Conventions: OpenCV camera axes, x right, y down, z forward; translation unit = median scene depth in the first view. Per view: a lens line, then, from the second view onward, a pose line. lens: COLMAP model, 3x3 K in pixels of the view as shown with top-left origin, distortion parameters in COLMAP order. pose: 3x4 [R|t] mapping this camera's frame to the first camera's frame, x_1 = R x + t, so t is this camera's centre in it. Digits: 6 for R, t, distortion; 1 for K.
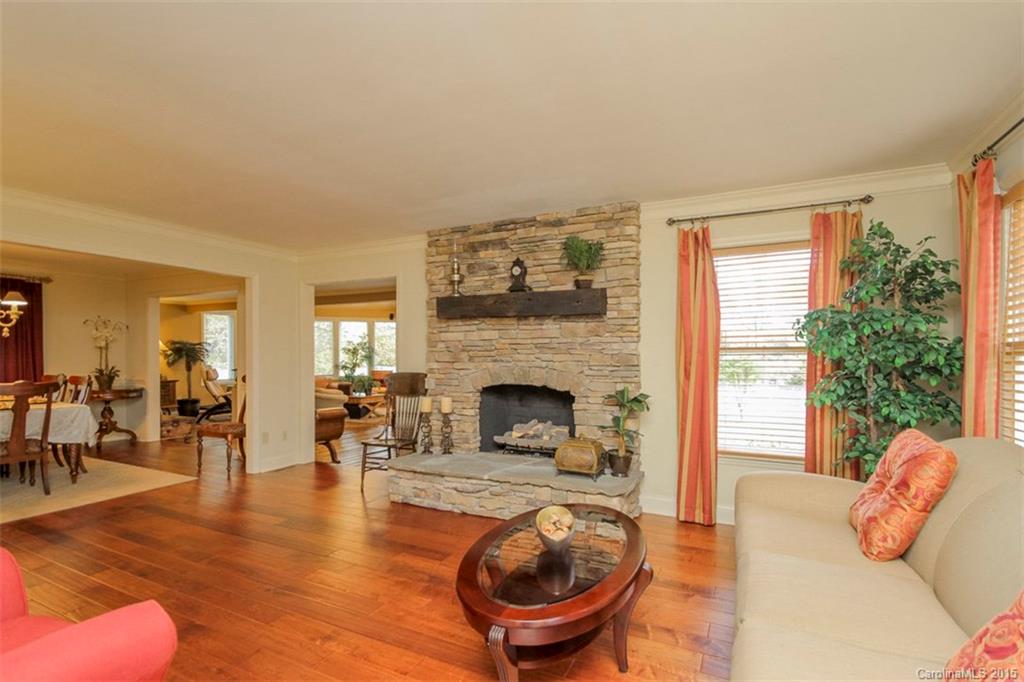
lens RADIAL K [[480.9, 0, 514.5], [0, 480.9, 357.6], [0, 0, 1]] dist [0.002126, 0.000184]
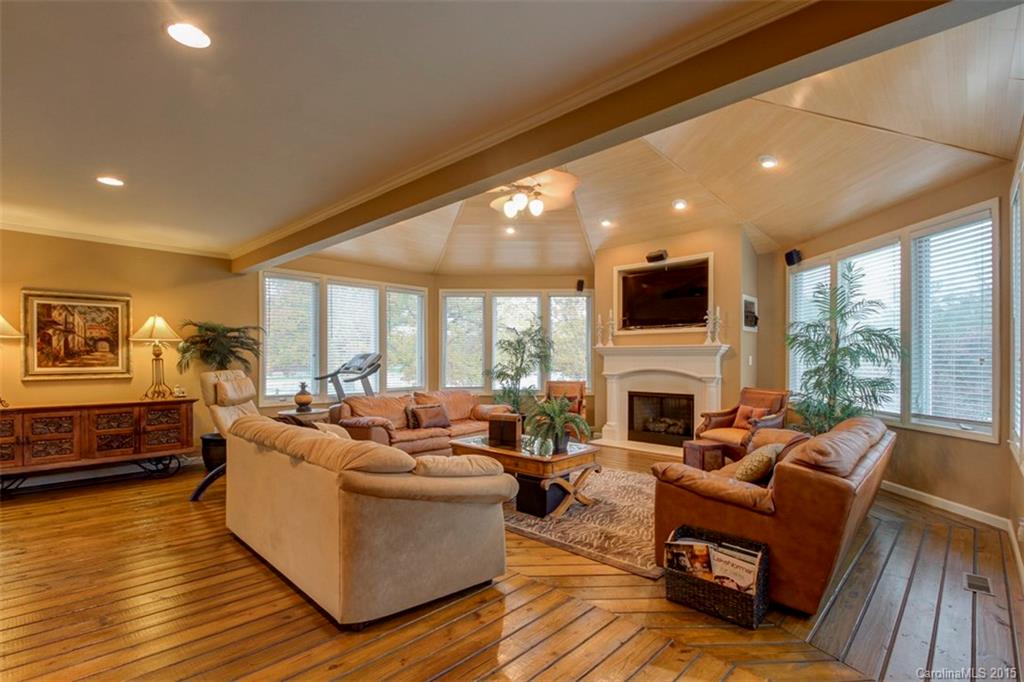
lens RADIAL K [[480.9, 0, 514.5], [0, 480.9, 357.6], [0, 0, 1]] dist [0.002126, 0.000184]
pose [[0.954631, 0.001178, -0.297790, -0.175388], [-0.002849, 0.999983, -0.005179, 0.003391], [0.297779, 0.005792, 0.954617, 0.478534]]
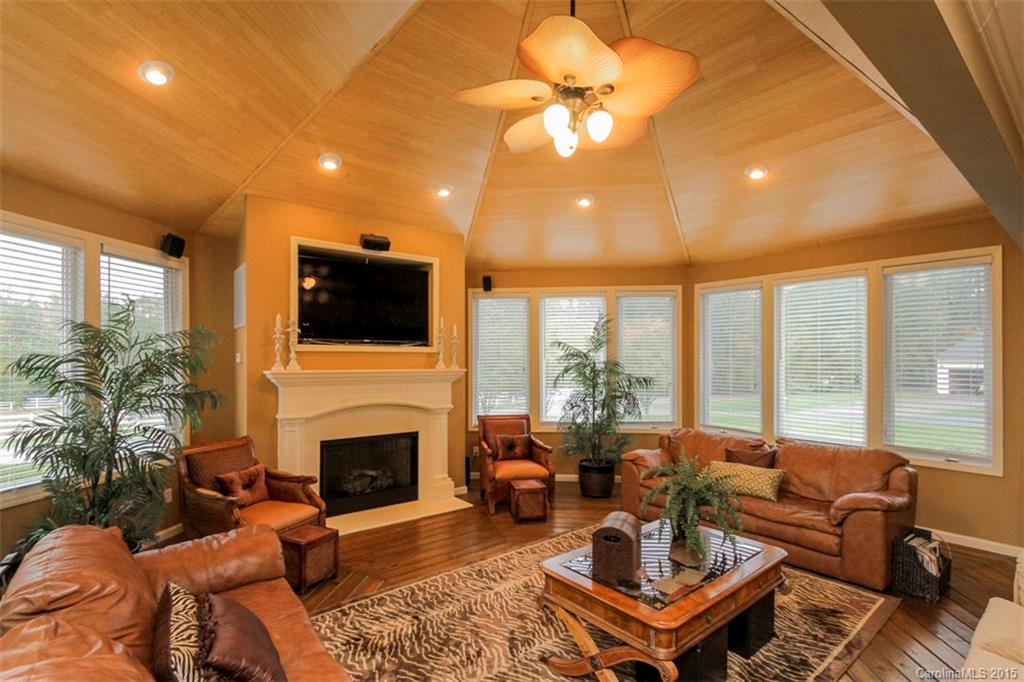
lens RADIAL K [[480.9, 0, 514.5], [0, 480.9, 357.6], [0, 0, 1]] dist [0.002126, 0.000184]
pose [[0.409292, 0.001895, 0.912401, -0.453652], [0.000356, 0.999997, -0.002236, -0.019184], [-0.912403, 0.001240, 0.409291, 0.753838]]
